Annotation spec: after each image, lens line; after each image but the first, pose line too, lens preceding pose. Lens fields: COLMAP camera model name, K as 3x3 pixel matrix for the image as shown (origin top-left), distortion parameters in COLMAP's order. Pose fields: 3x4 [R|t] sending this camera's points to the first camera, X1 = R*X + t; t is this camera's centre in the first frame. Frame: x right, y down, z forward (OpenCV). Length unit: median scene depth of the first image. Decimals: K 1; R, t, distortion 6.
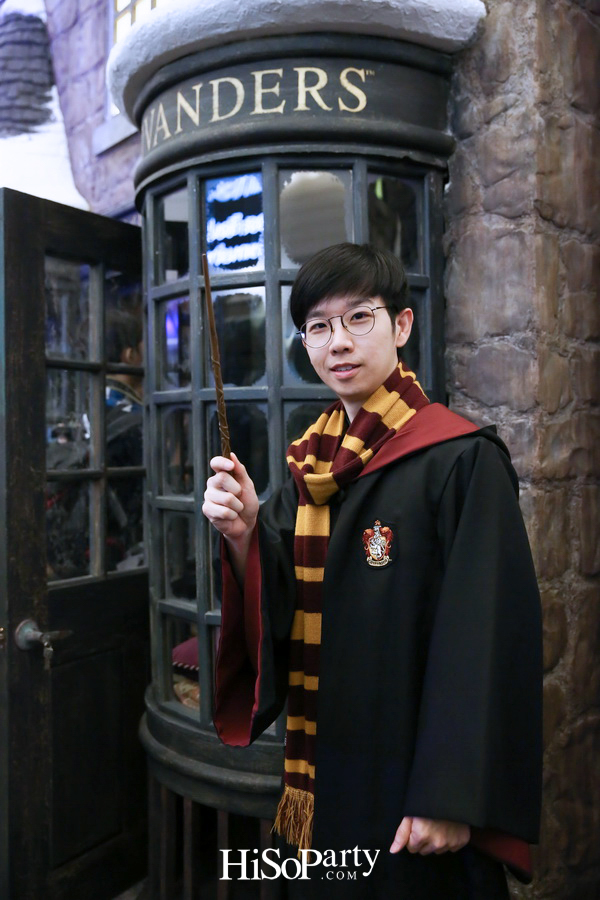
lens RADIAL K [[886.0, 0, 300.3], [0, 886.0, 453.3], [0, 0, 1]] dist [0.017803, 0.000000]
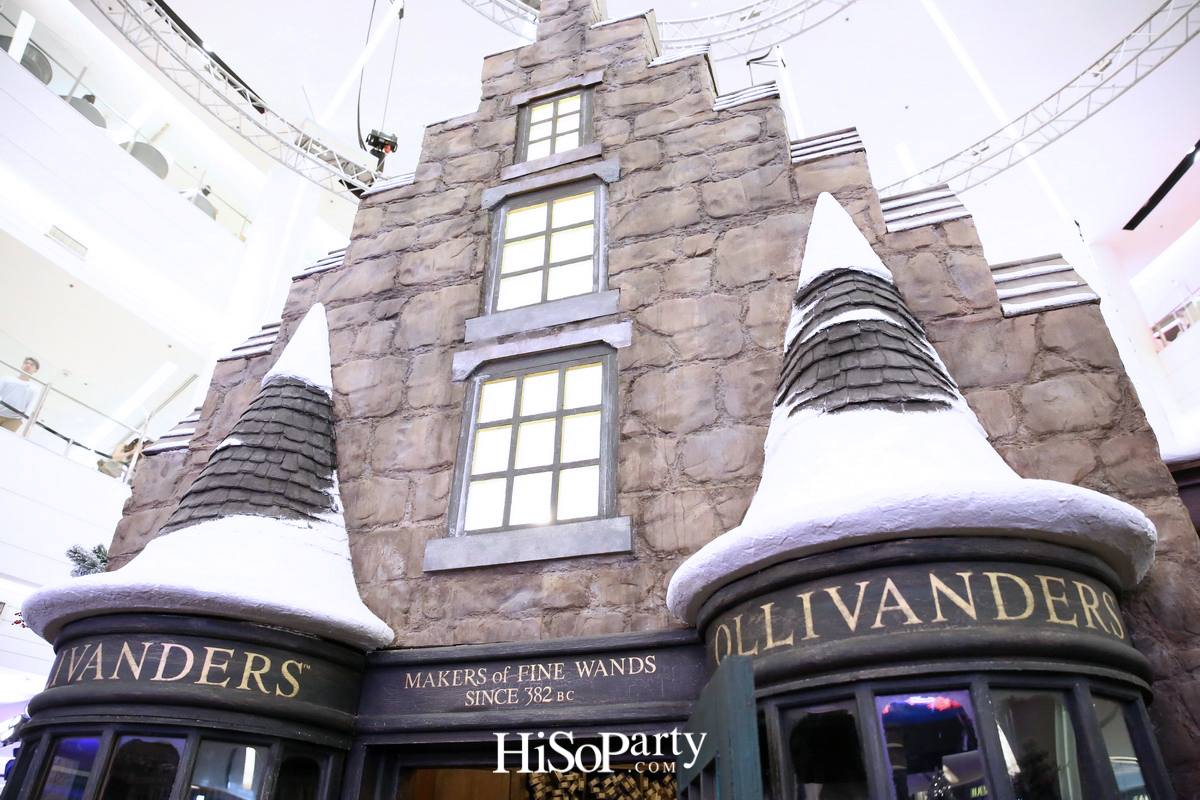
lens RADIAL K [[802.8, 0, 600.9], [0, 802.8, 393.8], [0, 0, 1]] dist [-0.047332, 0.000257]
pose [[0.825895, 0.308418, 0.471991, -0.462512], [-0.007069, 0.842724, -0.538300, -0.089742], [-0.563780, 0.441242, 0.698181, 0.350163]]
